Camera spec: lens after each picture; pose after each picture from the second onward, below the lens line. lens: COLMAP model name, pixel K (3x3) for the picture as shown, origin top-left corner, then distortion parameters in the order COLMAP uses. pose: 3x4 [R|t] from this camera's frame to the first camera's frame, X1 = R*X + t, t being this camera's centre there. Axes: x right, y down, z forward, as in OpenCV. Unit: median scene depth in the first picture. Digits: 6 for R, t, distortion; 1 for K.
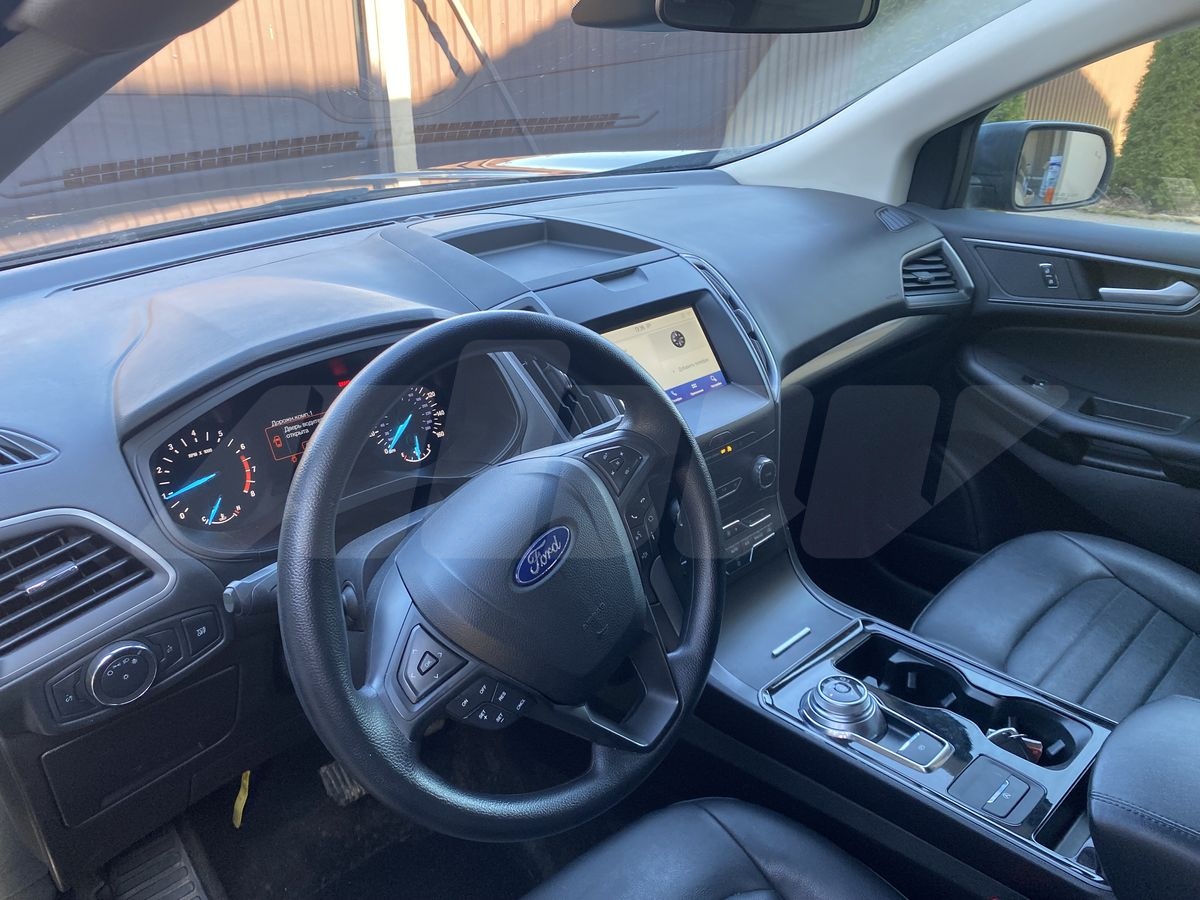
lens RADIAL K [[914.5, 0, 611.2], [0, 914.5, 440.7], [0, 0, 1]] dist [0.020242, -0.013665]
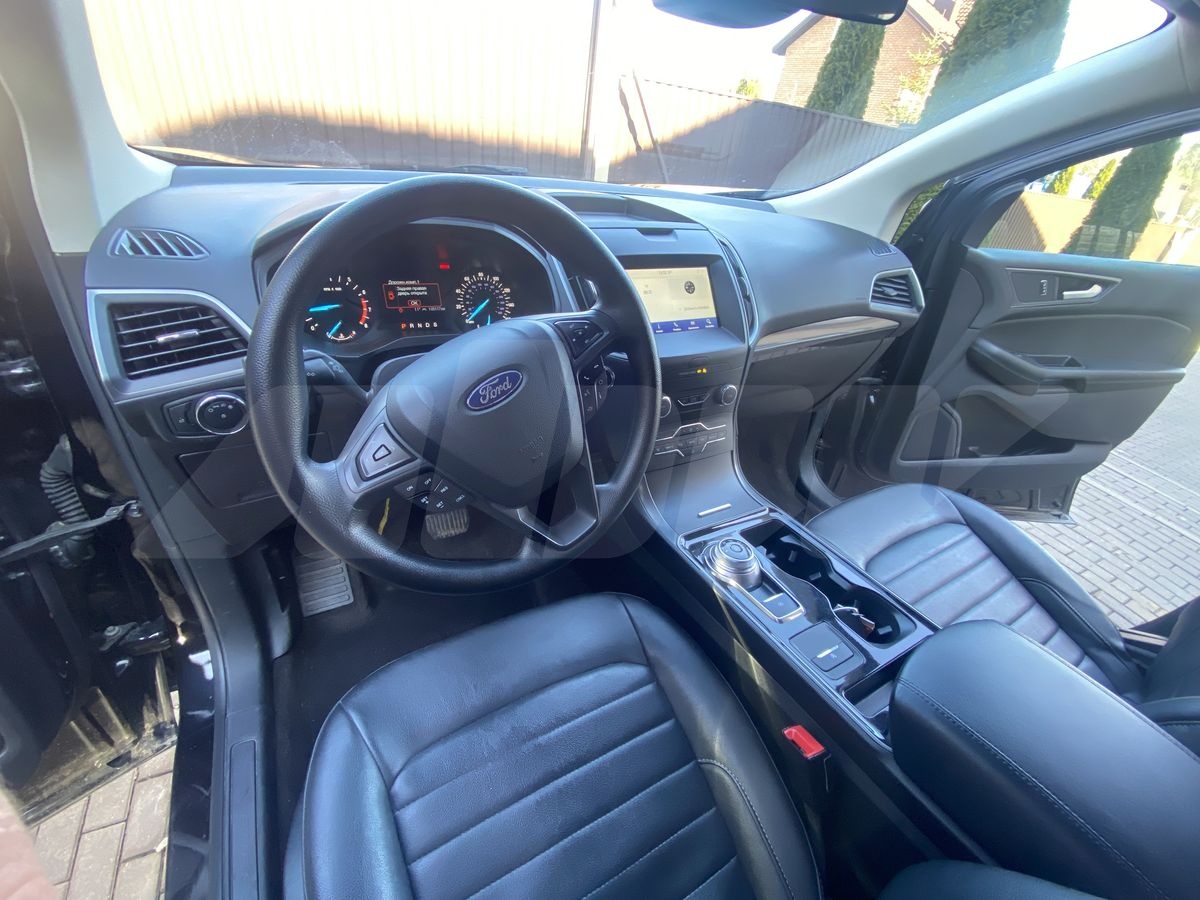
lens RADIAL K [[481.6, 0, 602.3], [0, 481.6, 452.3], [0, 0, 1]] dist [0.002585, -0.002025]
pose [[0.962332, 0.224341, -0.153583, 0.132453], [-0.200816, 0.967335, 0.154713, 0.053295], [0.183274, -0.118043, 0.975949, 0.258569]]
